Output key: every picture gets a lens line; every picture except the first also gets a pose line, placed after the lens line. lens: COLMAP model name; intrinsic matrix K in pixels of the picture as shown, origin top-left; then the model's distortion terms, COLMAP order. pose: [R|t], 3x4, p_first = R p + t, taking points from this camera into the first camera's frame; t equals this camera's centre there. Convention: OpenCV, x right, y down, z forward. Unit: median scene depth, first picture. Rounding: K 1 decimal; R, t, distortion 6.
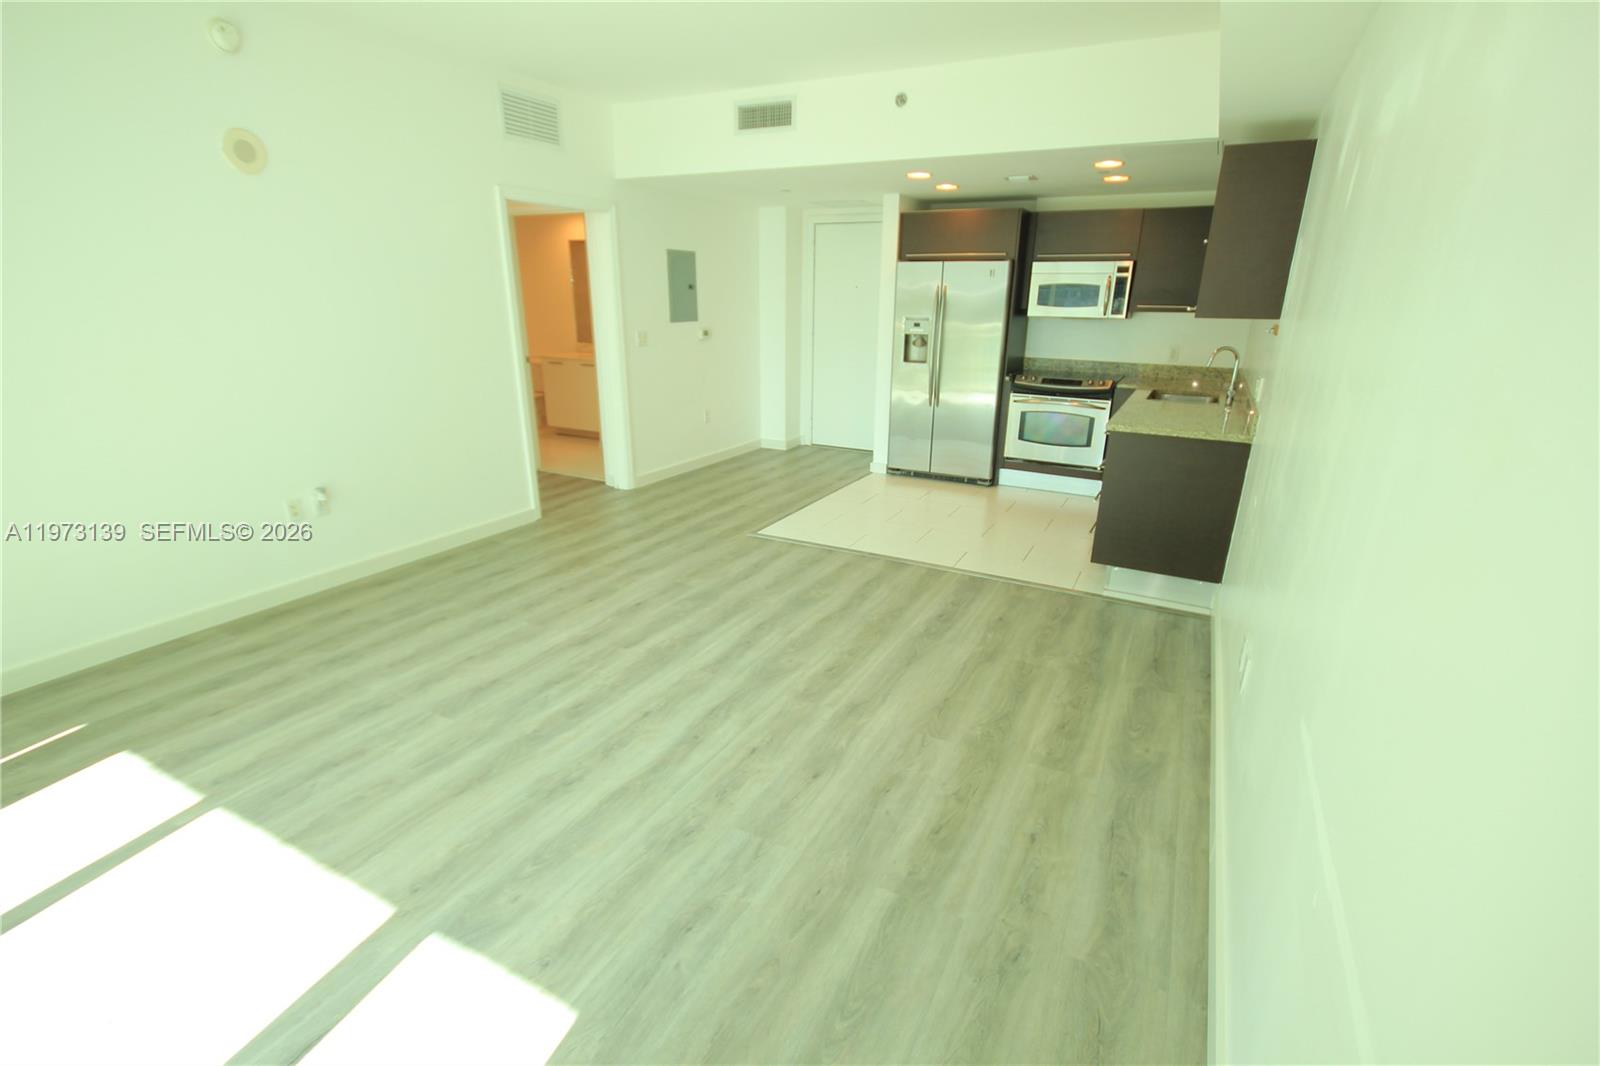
lens RADIAL K [[738.8, 0, 807.5], [0, 738.8, 538.9], [0, 0, 1]] dist [-0.004542, -0.003112]
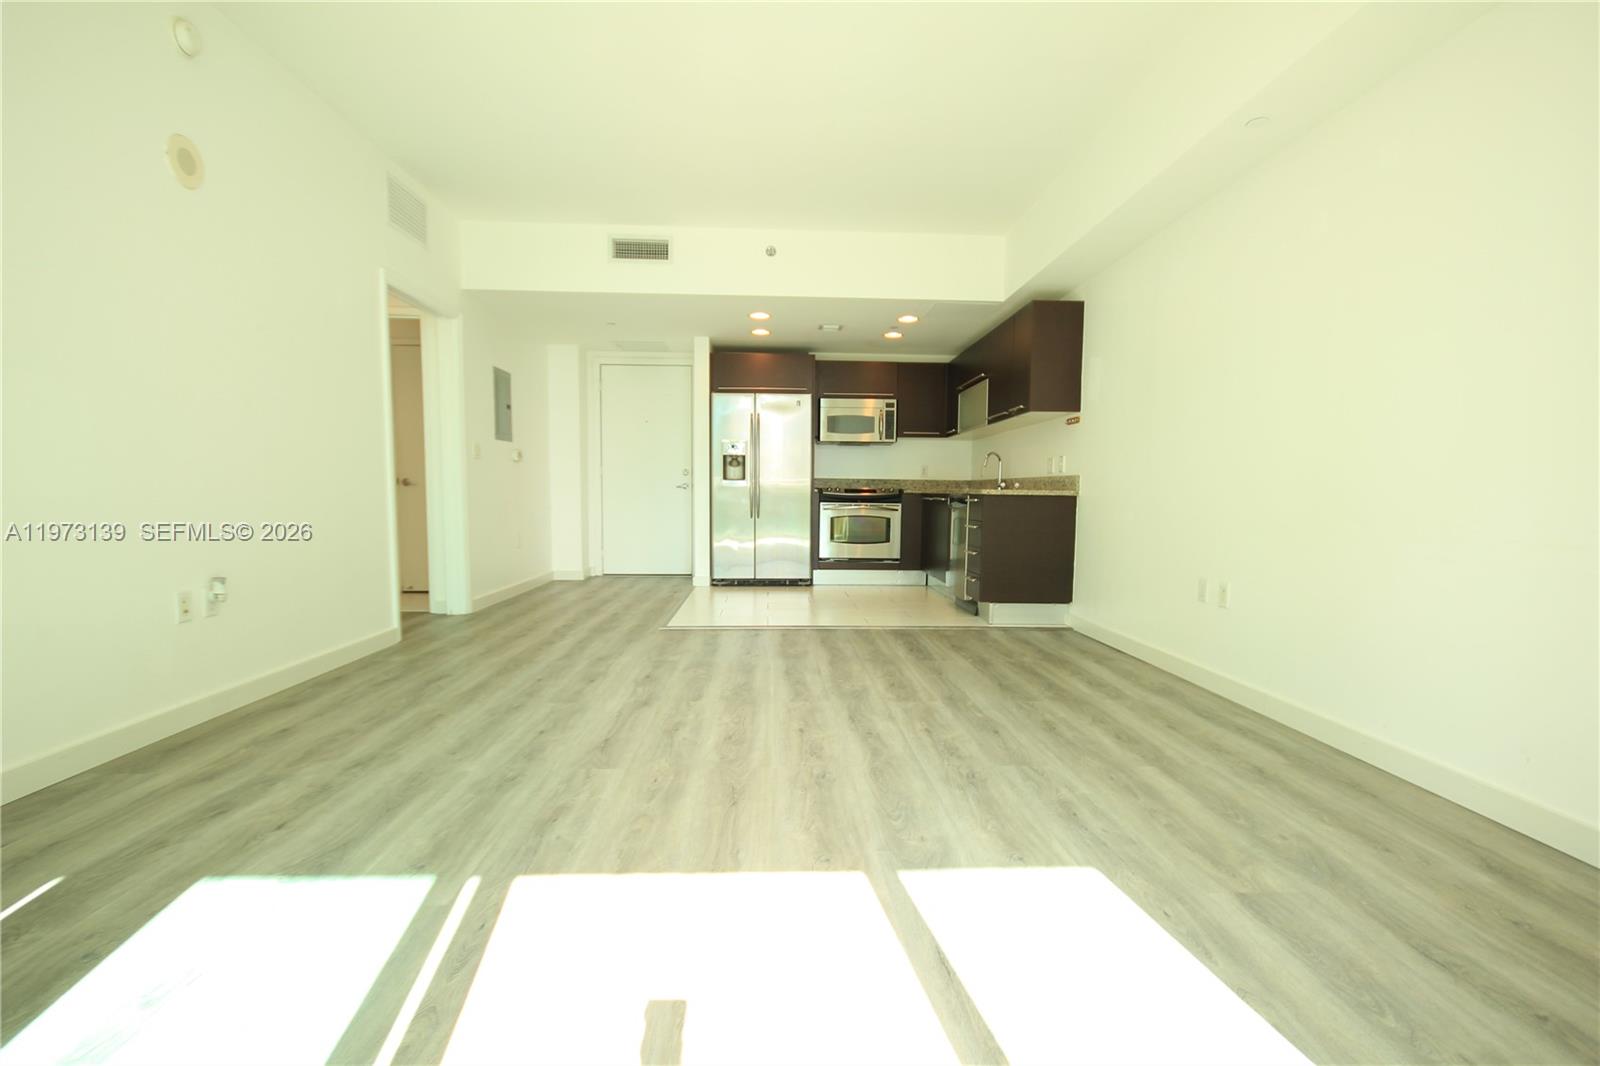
lens RADIAL K [[738.8, 0, 805.6], [0, 738.8, 532.7], [0, 0, 1]] dist [-0.004542, -0.003112]
pose [[0.864357, -0.034826, 0.501671, -0.508524], [0.161910, 0.963751, -0.212060, 0.140521], [-0.476101, 0.264521, 0.838664, 0.072635]]
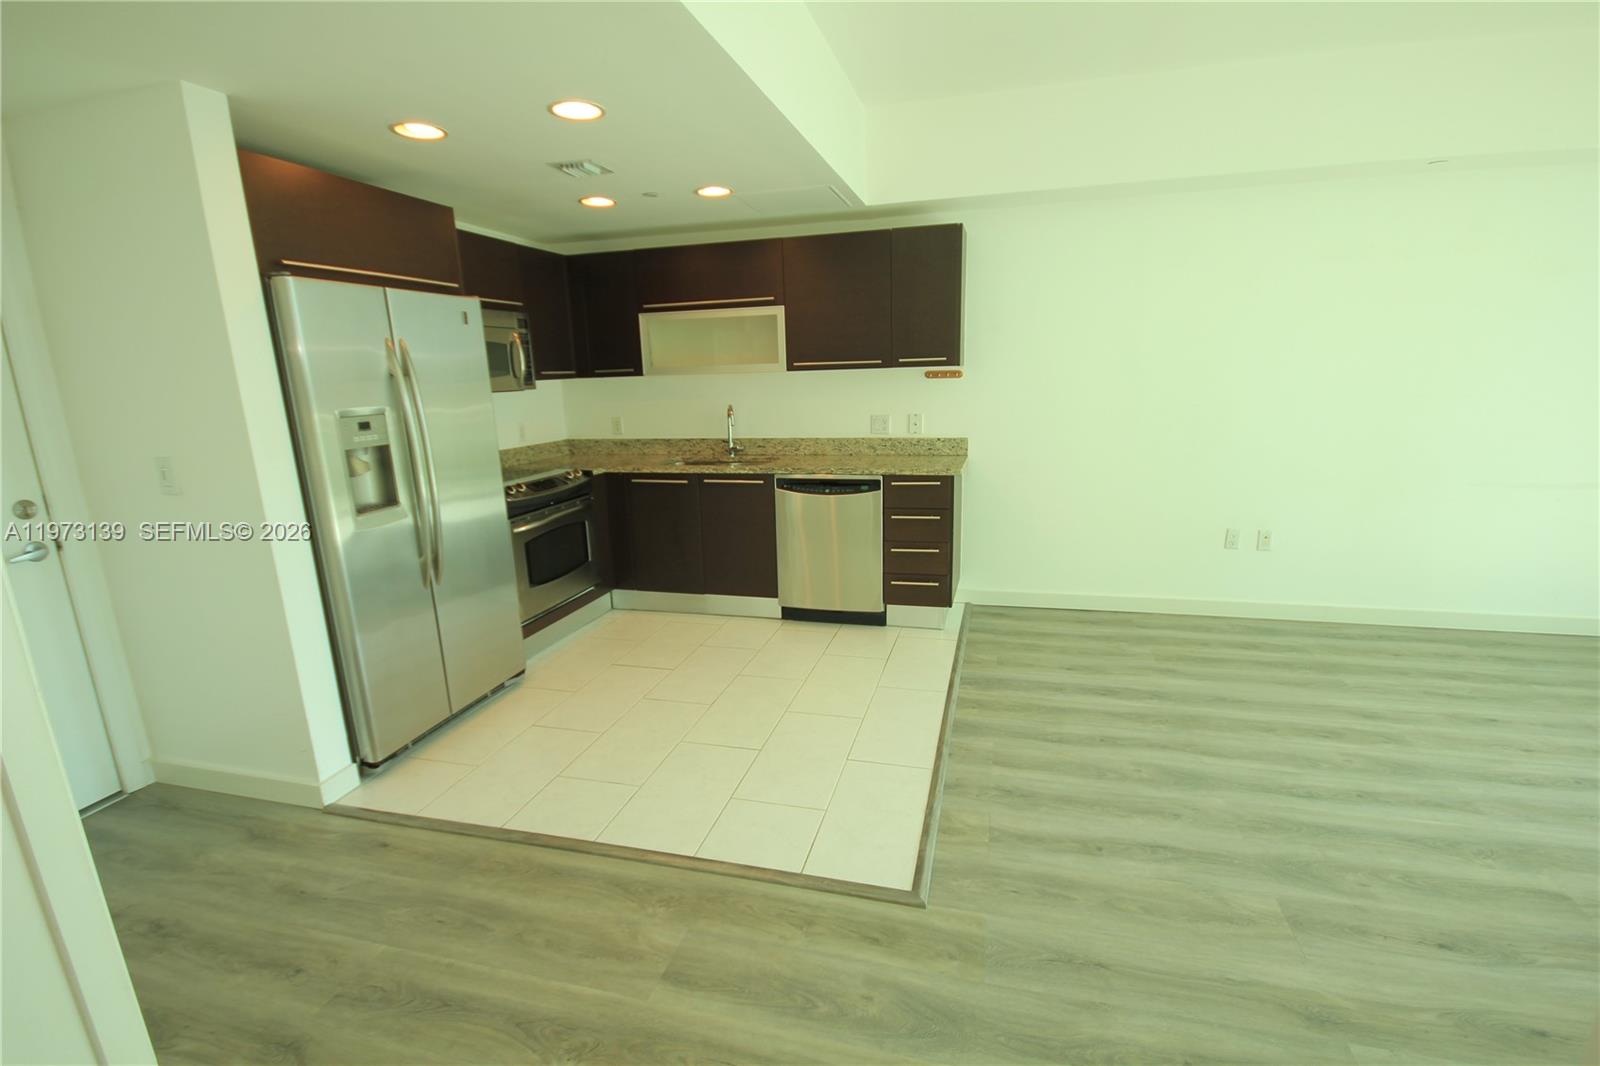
lens RADIAL K [[738.8, 0, 802.9], [0, 738.8, 538.8], [0, 0, 1]] dist [-0.004542, -0.003112]
pose [[-0.207237, -0.227194, 0.951544, -0.529025], [0.333076, 0.898164, 0.286989, -0.423888], [-0.919844, 0.376411, -0.110460, 1.315637]]
